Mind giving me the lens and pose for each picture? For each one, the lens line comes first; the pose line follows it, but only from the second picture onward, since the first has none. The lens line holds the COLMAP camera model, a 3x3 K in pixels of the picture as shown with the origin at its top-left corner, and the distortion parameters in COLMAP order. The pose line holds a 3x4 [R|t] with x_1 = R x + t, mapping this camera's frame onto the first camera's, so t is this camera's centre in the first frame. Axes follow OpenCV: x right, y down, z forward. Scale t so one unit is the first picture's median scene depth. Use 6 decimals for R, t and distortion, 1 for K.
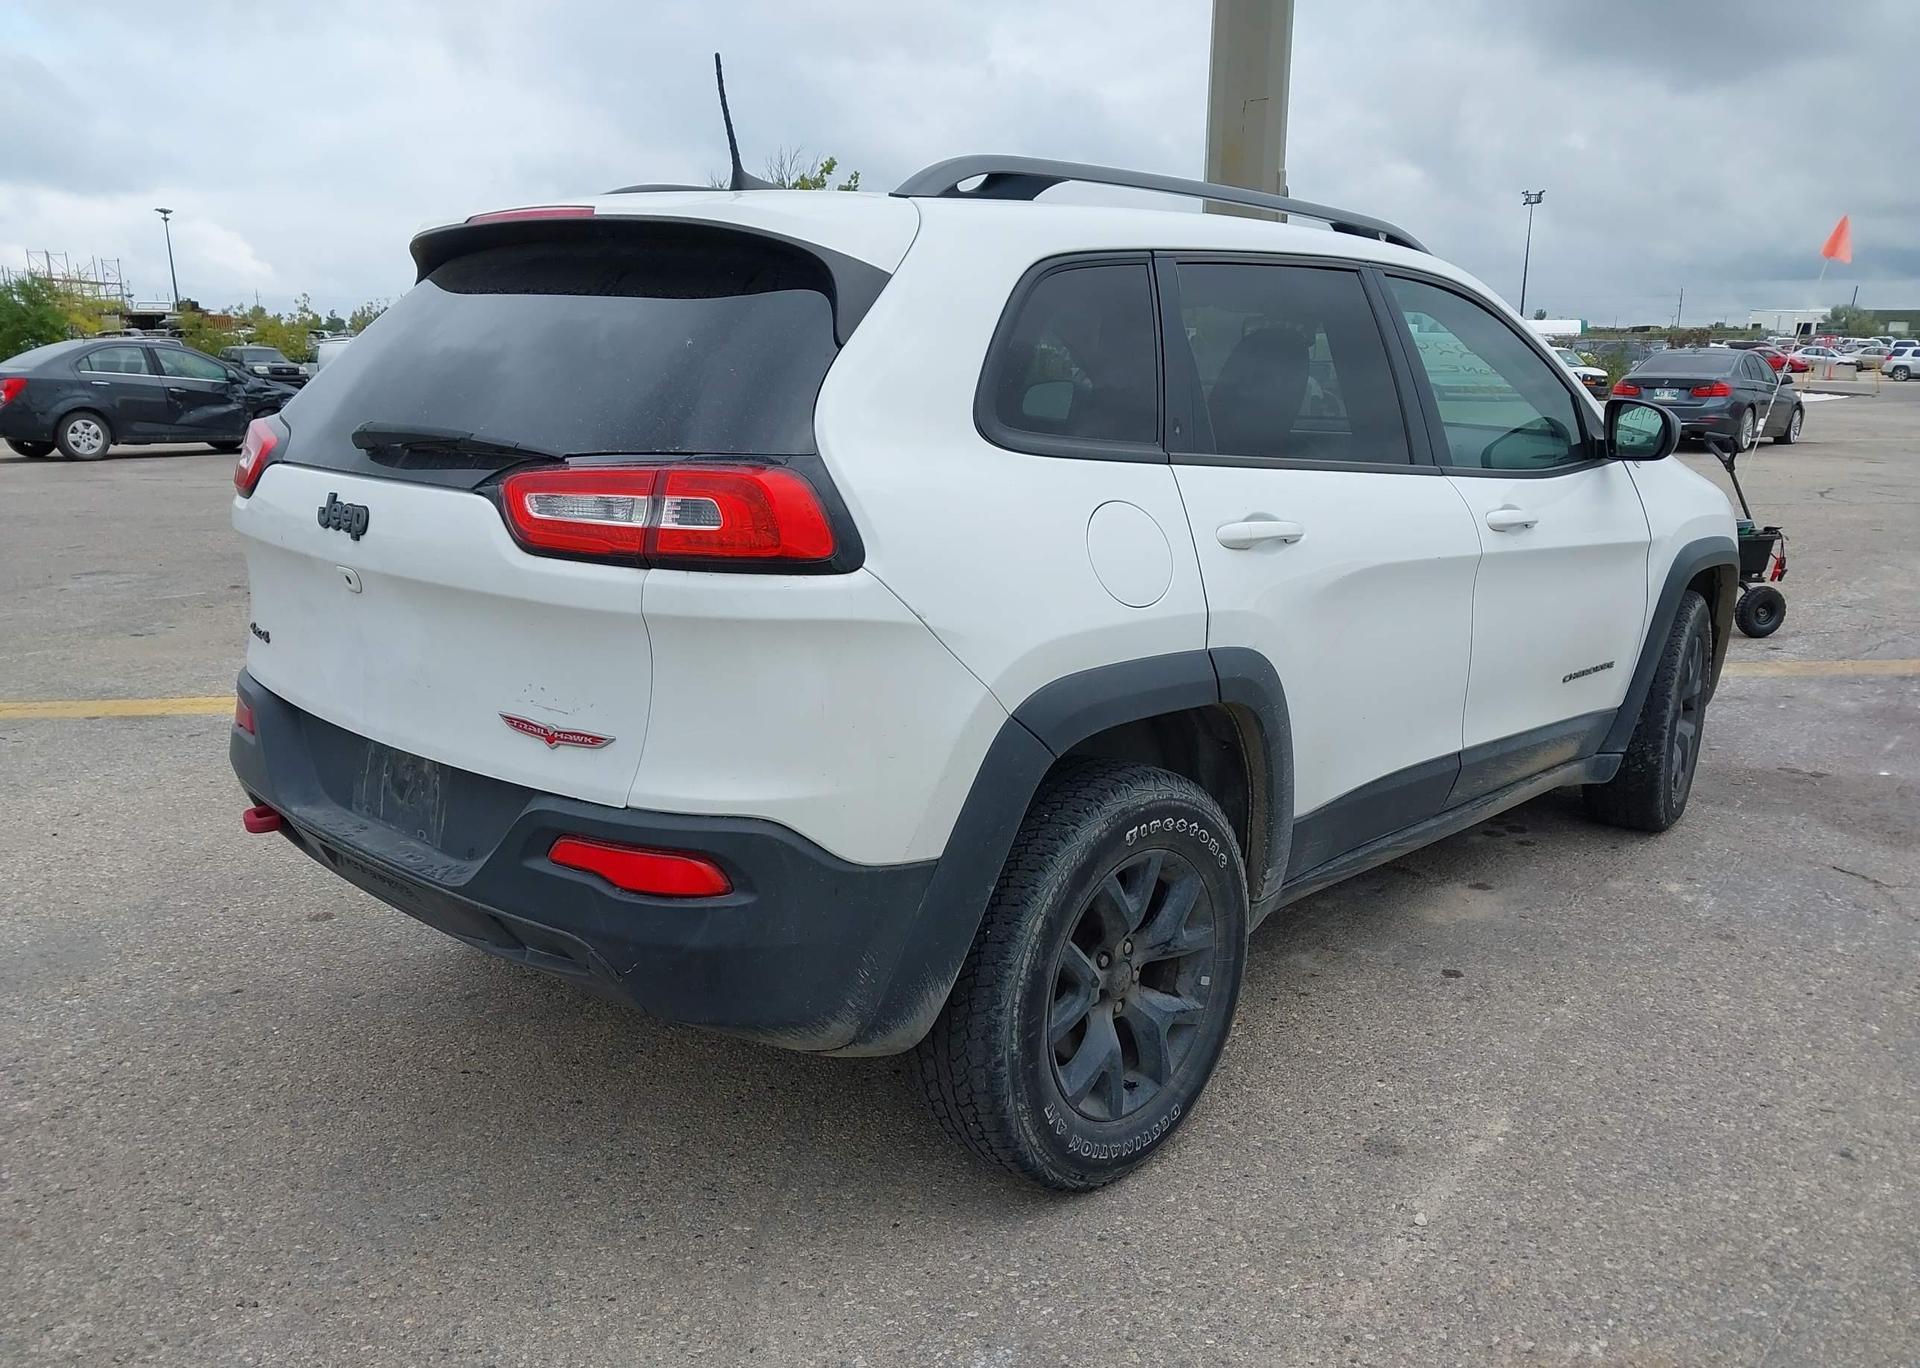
lens RADIAL K [[1510.2, 0, 960.0], [0, 1510.2, 684.0], [0, 0, 1]] dist [0.054027, -0.065813]
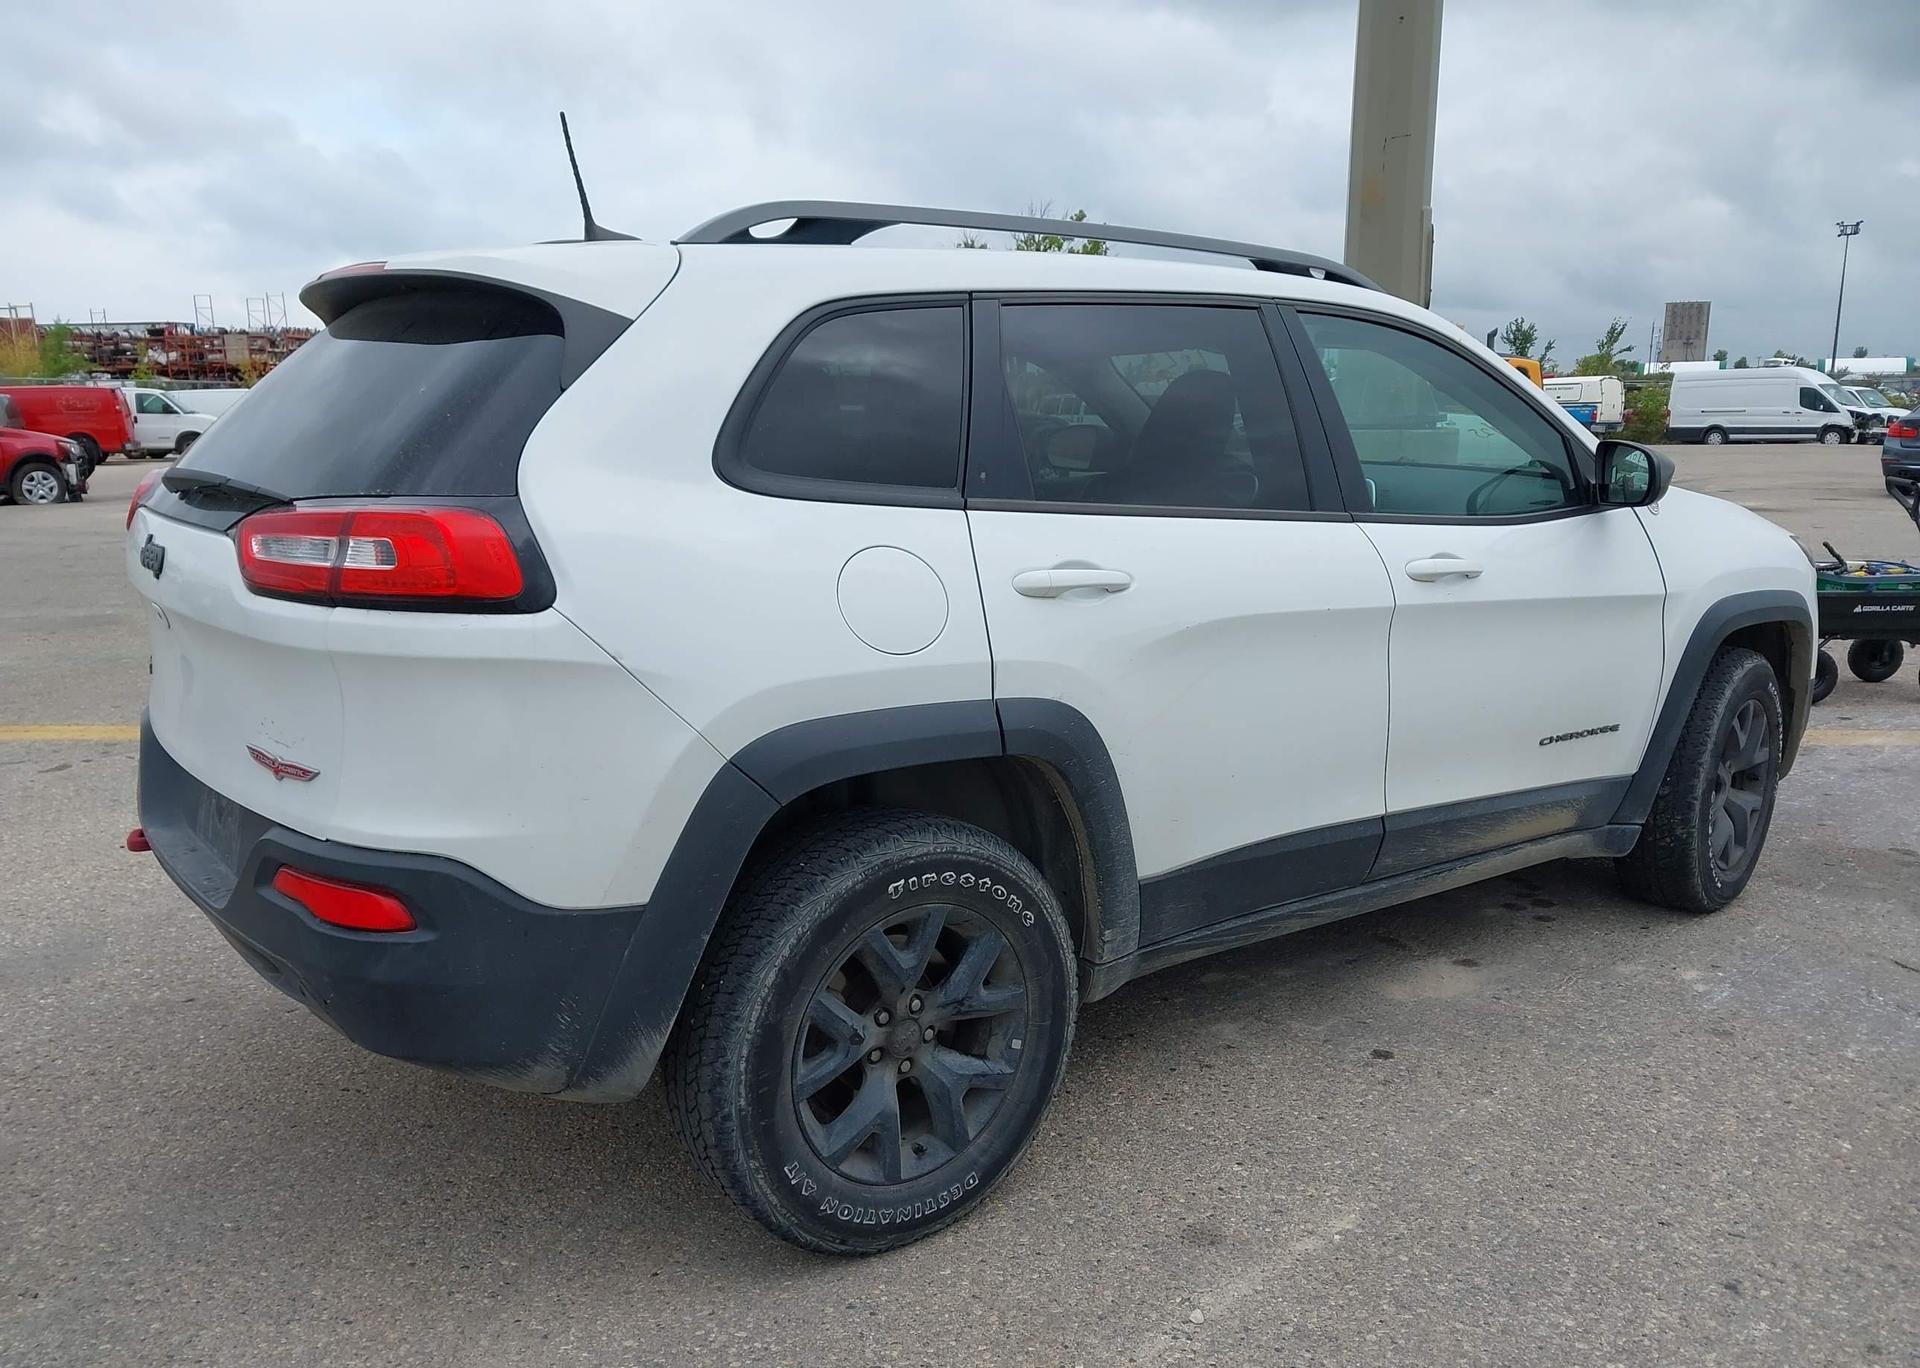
lens RADIAL K [[1499.7, 0, 957.8], [0, 1499.7, 682.6], [0, 0, 1]] dist [0.056047, -0.074527]
pose [[0.985216, 0.020549, -0.170081, 0.292627], [-0.025813, 0.999252, -0.028799, -0.005234], [0.169362, 0.032763, 0.985009, 0.048806]]
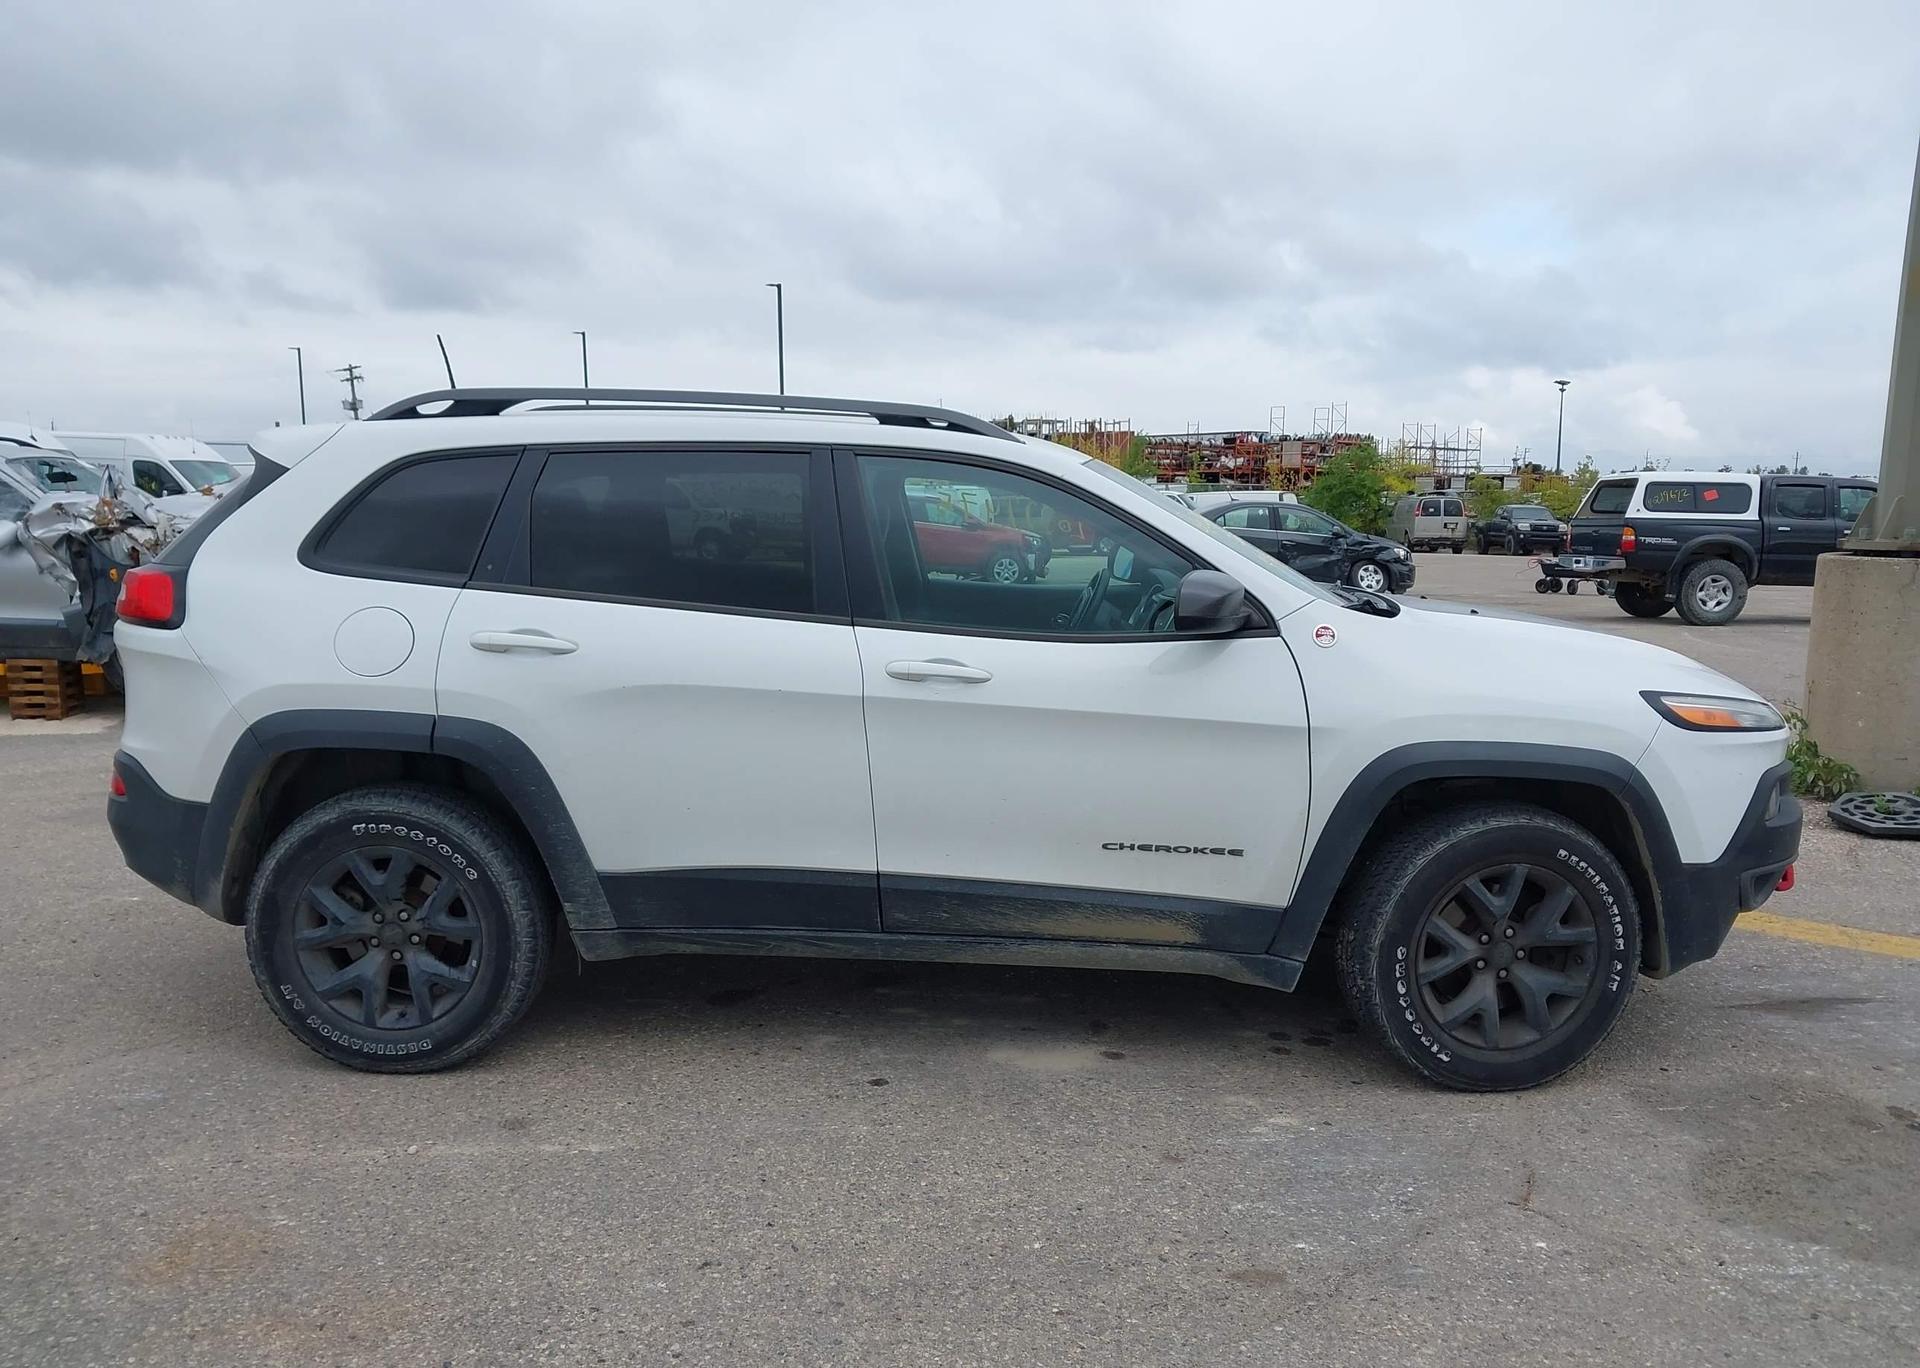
lens RADIAL K [[1512.5, 0, 951.0], [0, 1512.5, 683.8], [0, 0, 1]] dist [0.008858, 0.002093]
pose [[0.650779, 0.087548, -0.754203, 1.507569], [-0.162257, 0.986419, -0.025503, -0.092391], [0.741727, 0.138971, 0.656146, 0.397753]]
